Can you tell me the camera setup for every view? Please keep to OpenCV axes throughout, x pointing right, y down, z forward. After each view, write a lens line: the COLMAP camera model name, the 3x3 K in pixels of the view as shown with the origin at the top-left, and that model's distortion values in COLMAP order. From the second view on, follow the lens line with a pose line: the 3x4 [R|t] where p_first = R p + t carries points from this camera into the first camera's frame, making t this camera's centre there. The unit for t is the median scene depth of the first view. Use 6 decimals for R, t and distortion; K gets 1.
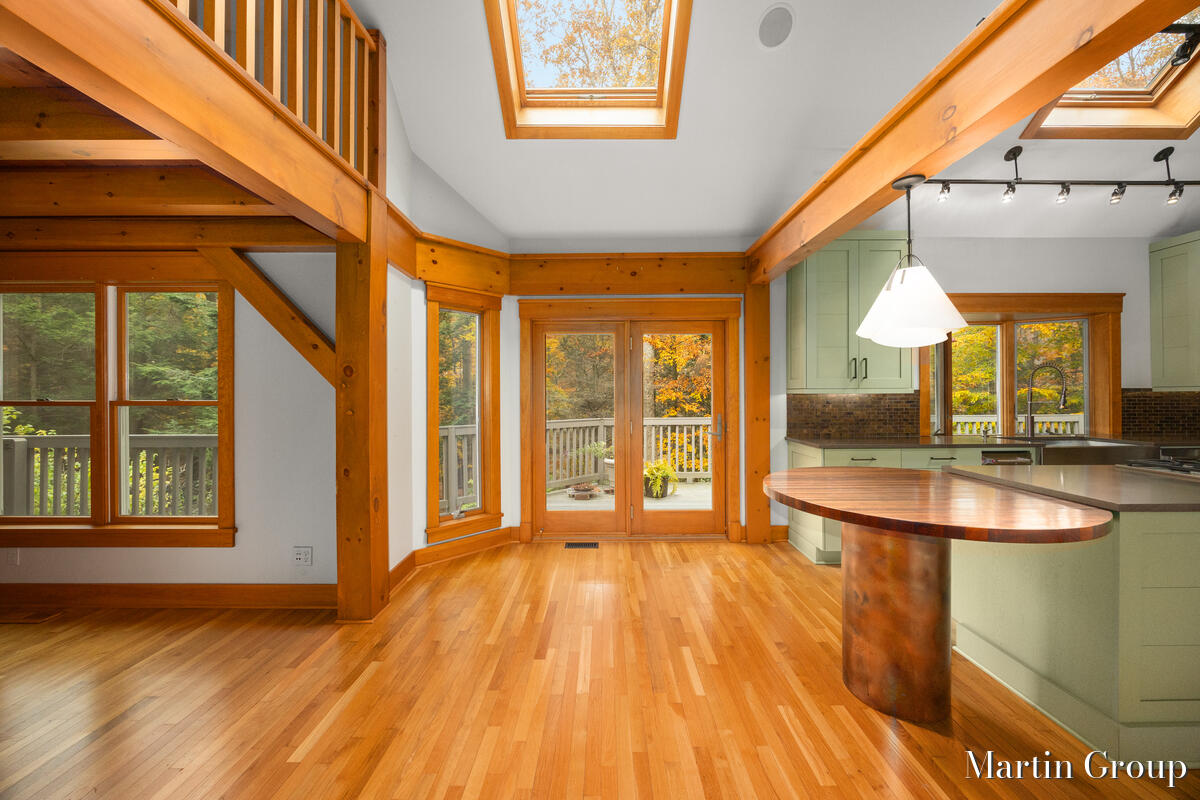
lens RADIAL K [[465.4, 0, 607.8], [0, 465.4, 396.9], [0, 0, 1]] dist [0.000088, -0.000216]
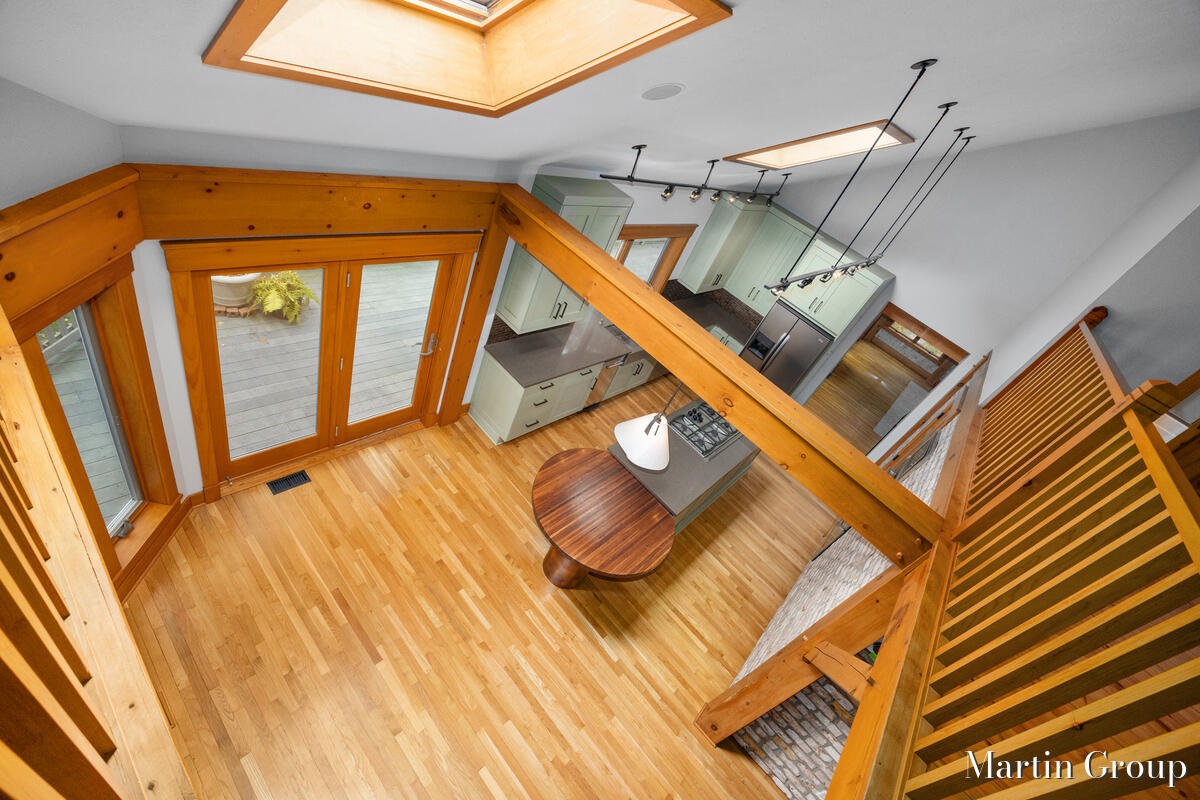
lens RADIAL K [[497.8, 0, 607.0], [0, 497.8, 407.9], [0, 0, 1]] dist [0.000881, 0.000233]
pose [[0.638202, -0.257173, 0.725644, -0.353004], [-0.368880, 0.725165, 0.581432, -0.644037], [-0.675741, -0.638747, 0.367936, 0.294696]]
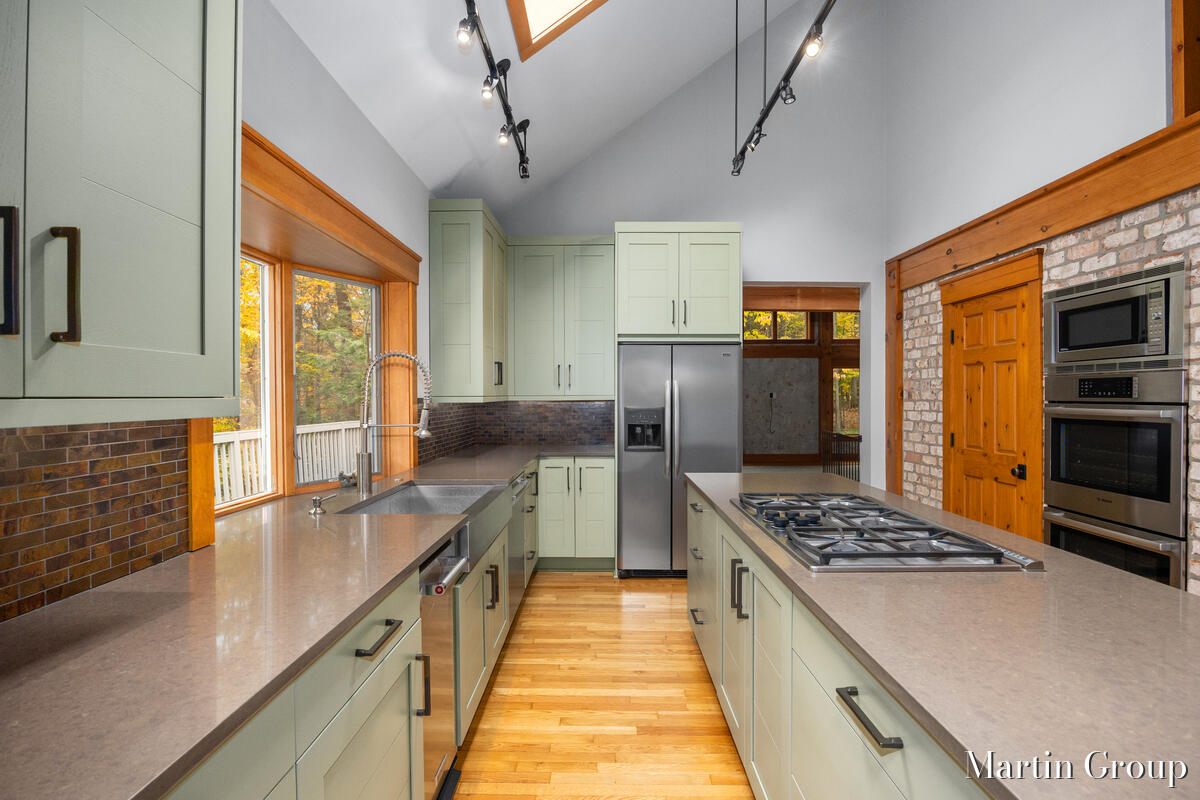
lens RADIAL K [[545.6, 0, 600.0], [0, 545.6, 400.0], [0, 0, 1]] dist [-0.000393, -0.000107]
pose [[0.029724, -0.000673, 0.999558, 0.345461], [0.003718, 0.999993, 0.000563, -0.015859], [-0.999551, 0.003699, 0.029726, 0.782408]]
